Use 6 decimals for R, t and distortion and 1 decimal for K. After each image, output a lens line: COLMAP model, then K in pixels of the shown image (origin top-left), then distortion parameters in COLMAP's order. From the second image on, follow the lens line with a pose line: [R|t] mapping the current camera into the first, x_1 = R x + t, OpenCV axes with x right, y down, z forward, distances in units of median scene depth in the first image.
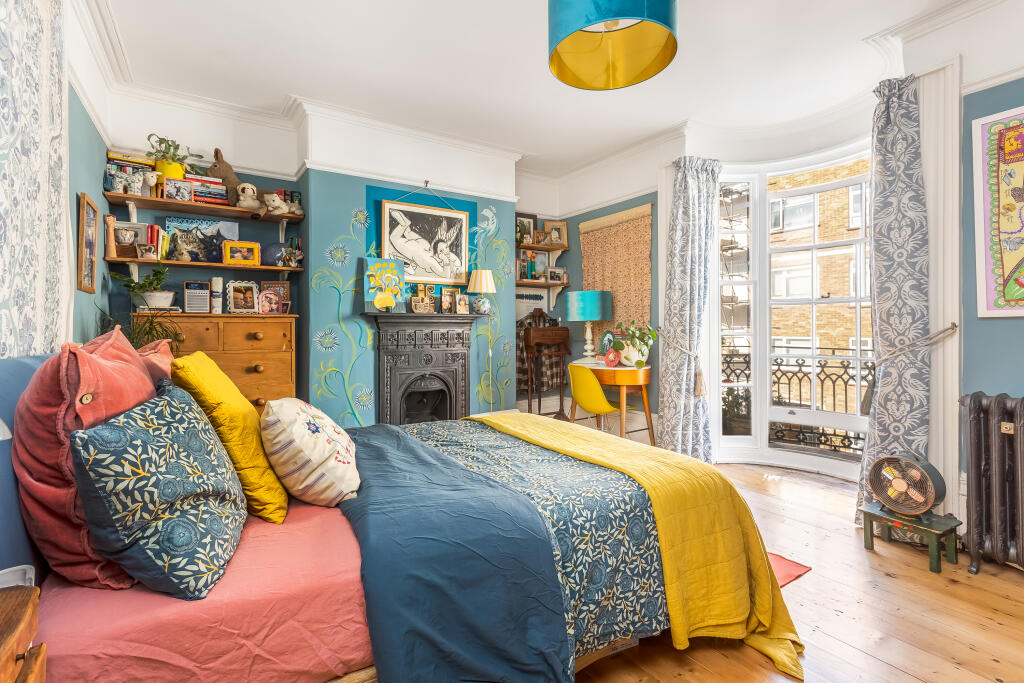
lens RADIAL K [[480.6, 0, 512.8], [0, 480.6, 329.2], [0, 0, 1]] dist [0.011992, 0.000295]
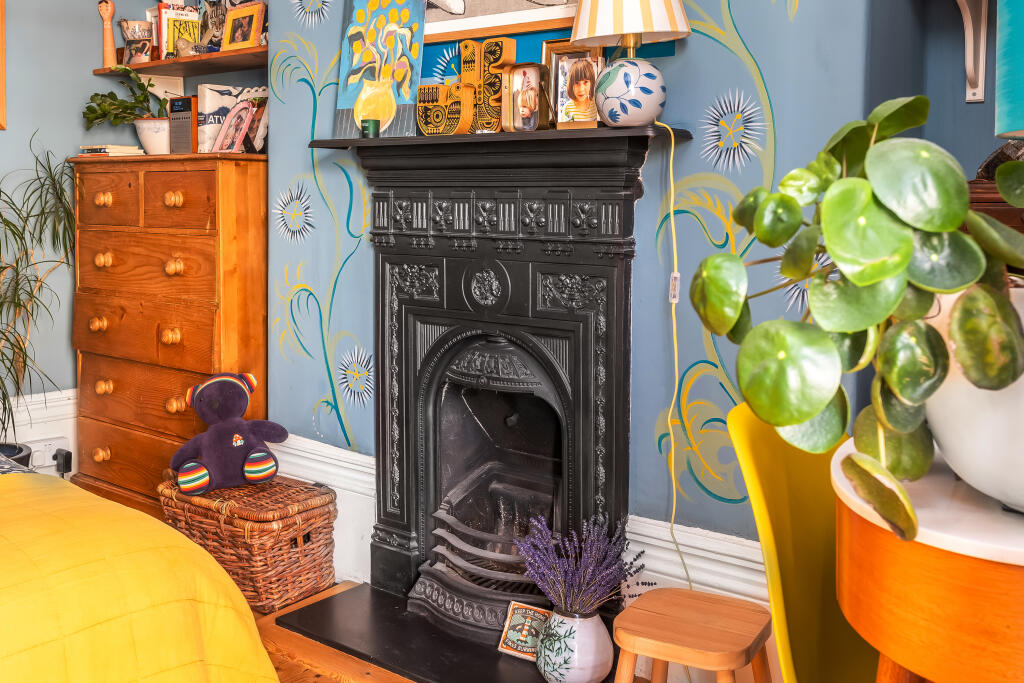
lens RADIAL K [[1028.0, 0, 512.4], [0, 1028.0, 260.2], [0, 0, 1]] dist [-0.002304, -0.000681]
pose [[0.299479, 0.065956, -0.951820, 0.452105], [-0.011969, 0.997789, 0.065376, 0.002856], [0.954028, -0.008186, 0.299606, 0.829830]]
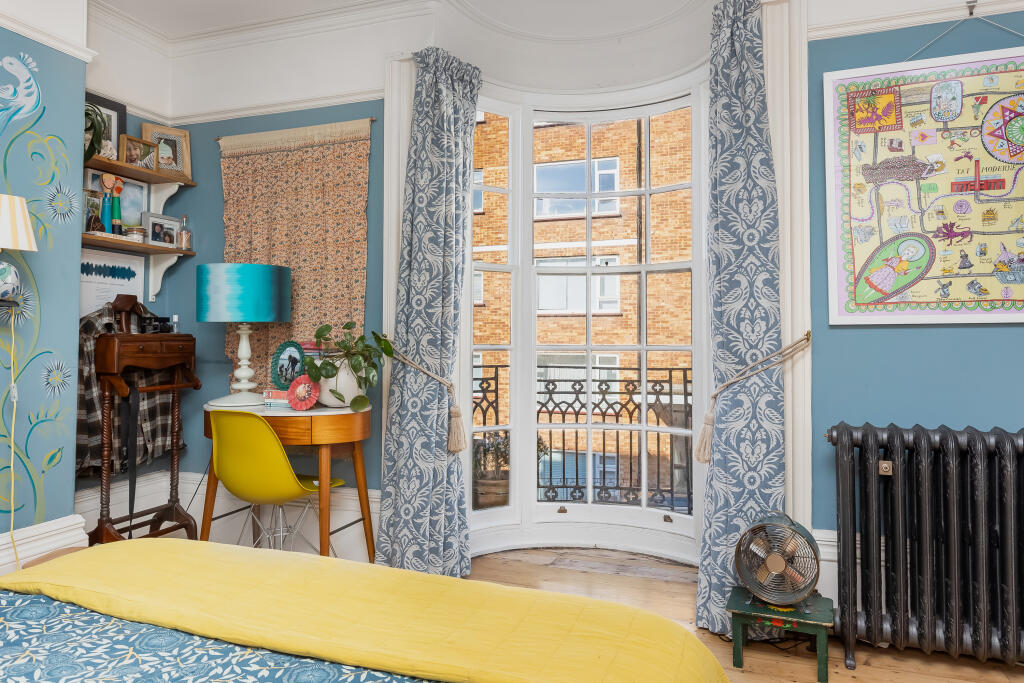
lens RADIAL K [[694.8, 0, 511.3], [0, 694.8, 315.1], [0, 0, 1]] dist [-0.002783, 0.003102]
pose [[0.800100, 0.028954, 0.599167, -0.070991], [-0.004790, 0.999111, -0.041884, 0.005554], [-0.599847, 0.030642, 0.799528, 0.264577]]
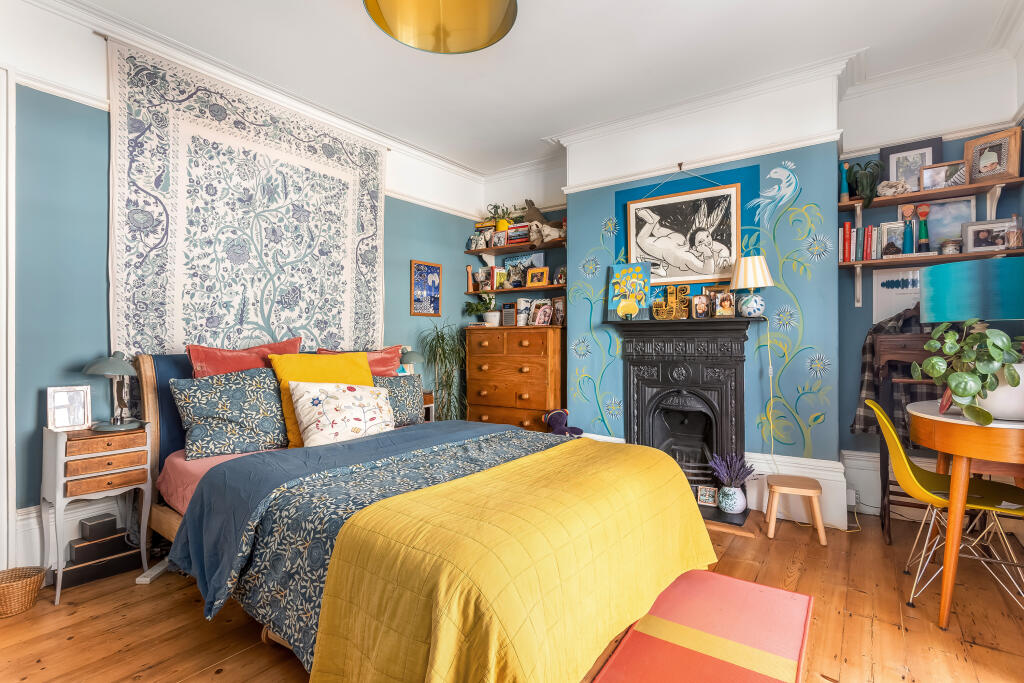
lens RADIAL K [[489.6, 0, 512.0], [0, 489.6, 341.5], [0, 0, 1]] dist [0.000831, 0.000489]
pose [[0.372162, 0.008481, -0.928129, 0.522075], [0.002129, 0.999948, 0.009991, -0.002979], [0.928165, -0.005694, 0.372124, 0.406020]]
